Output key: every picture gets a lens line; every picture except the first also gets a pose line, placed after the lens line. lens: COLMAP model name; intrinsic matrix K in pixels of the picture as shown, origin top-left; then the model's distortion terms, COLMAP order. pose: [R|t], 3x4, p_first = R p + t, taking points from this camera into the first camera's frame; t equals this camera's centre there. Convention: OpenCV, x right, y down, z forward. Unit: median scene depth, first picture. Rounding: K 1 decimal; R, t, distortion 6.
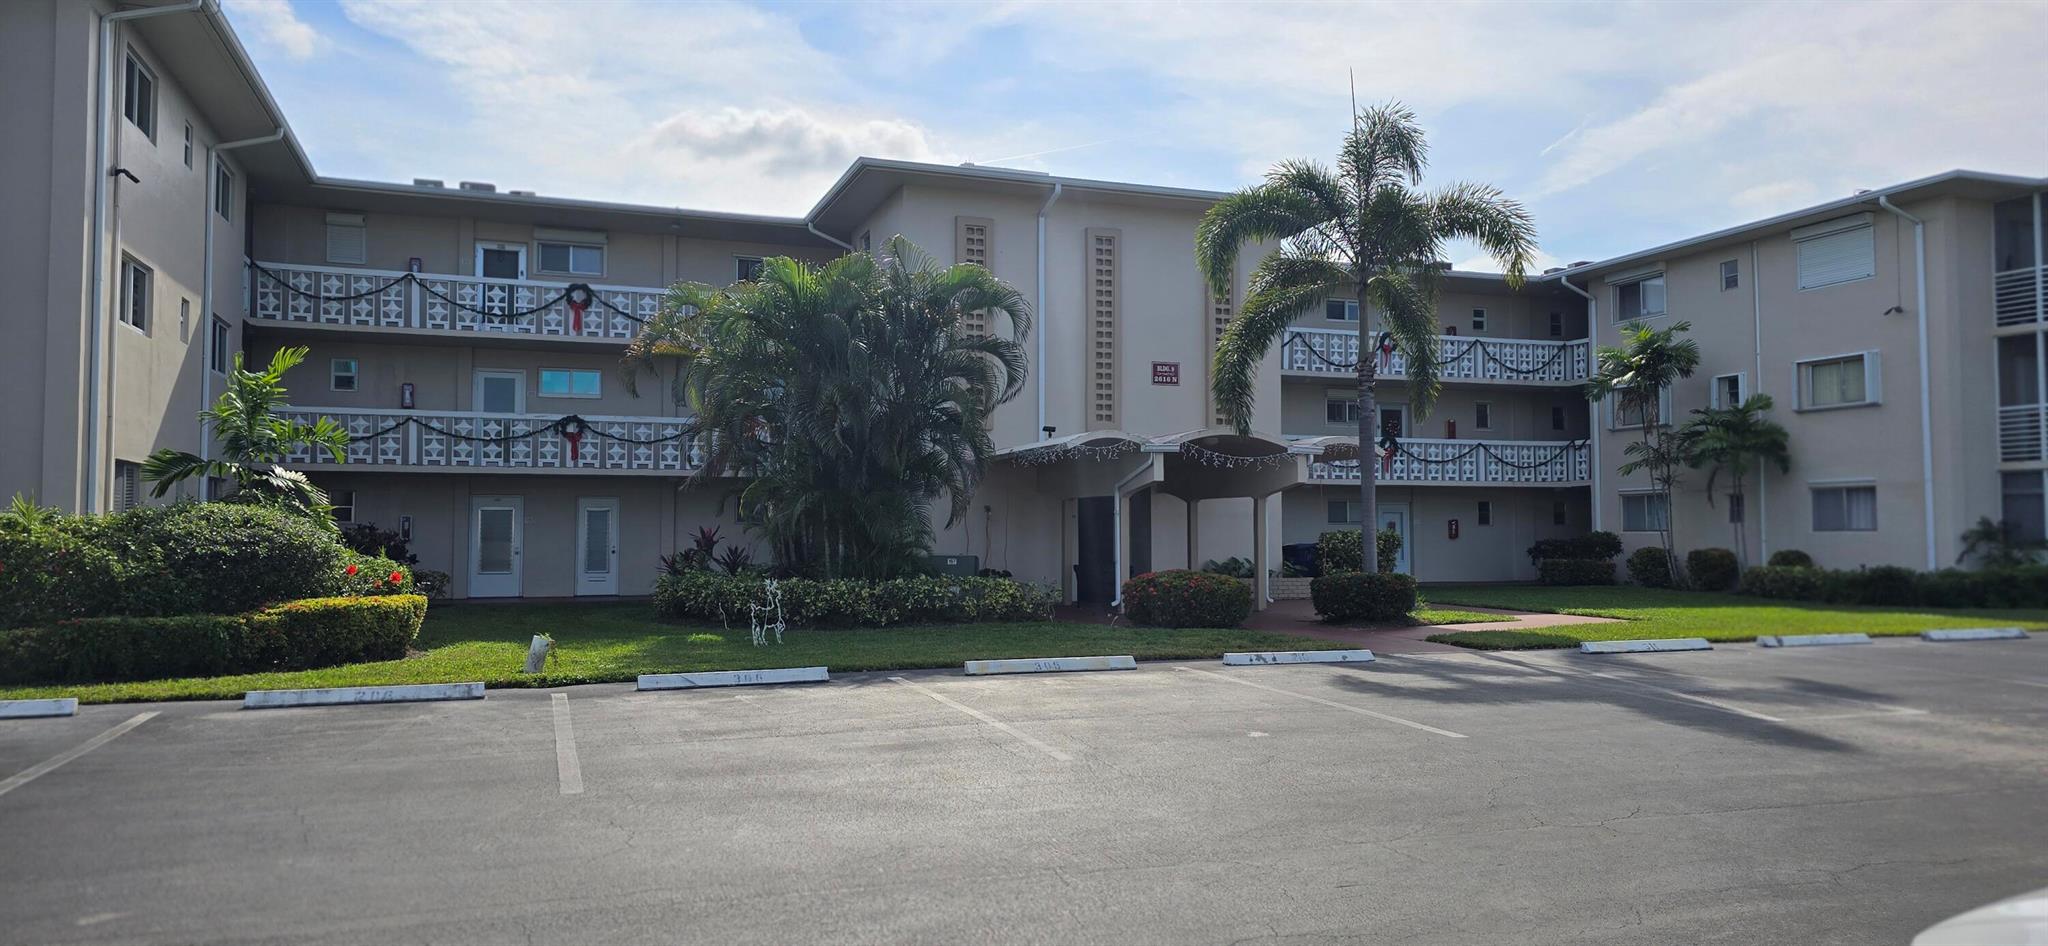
lens RADIAL K [[1359.2, 0, 1055.7], [0, 1359.2, 491.7], [0, 0, 1]] dist [0.092434, -0.105491]
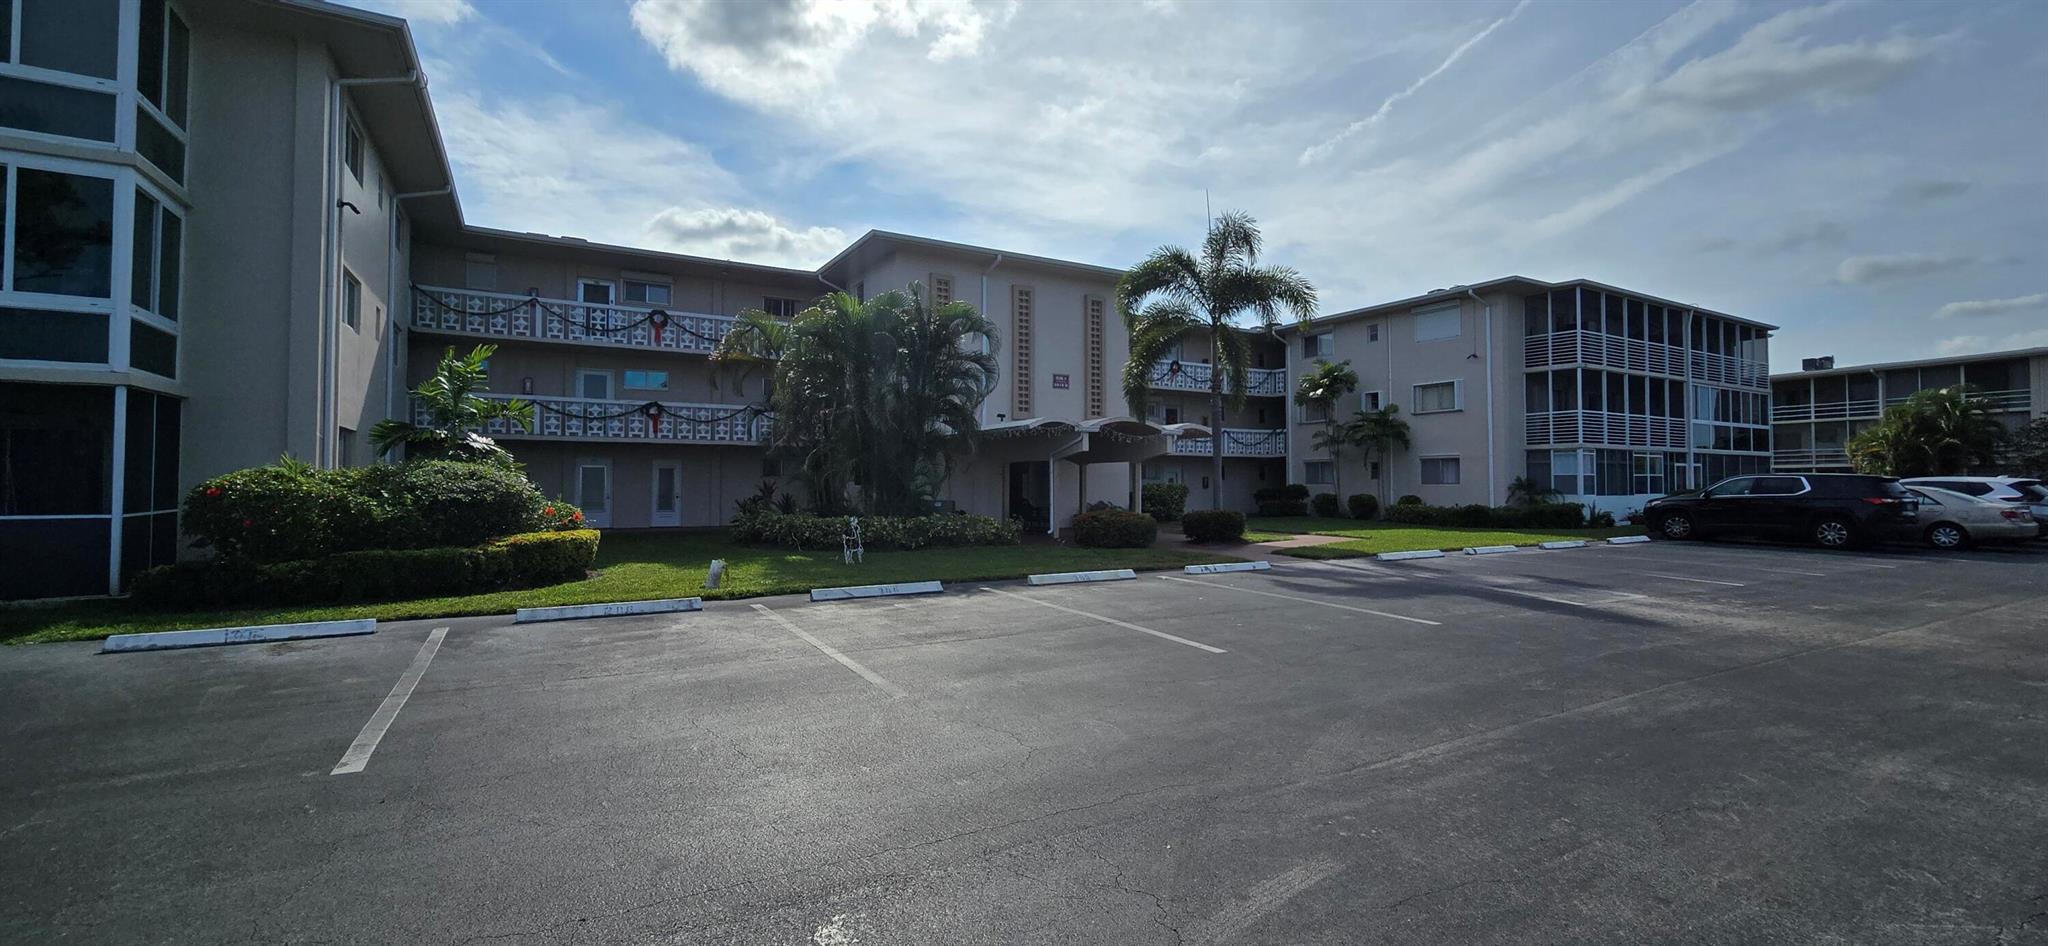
lens RADIAL K [[830.3, 0, 1026.4], [0, 830.3, 463.5], [0, 0, 1]] dist [0.002083, -0.000002]
pose [[0.983877, 0.006406, 0.178731, -0.127501], [-0.007258, 0.999965, 0.004115, 0.002352], [-0.178698, -0.005346, 0.983889, 0.082898]]
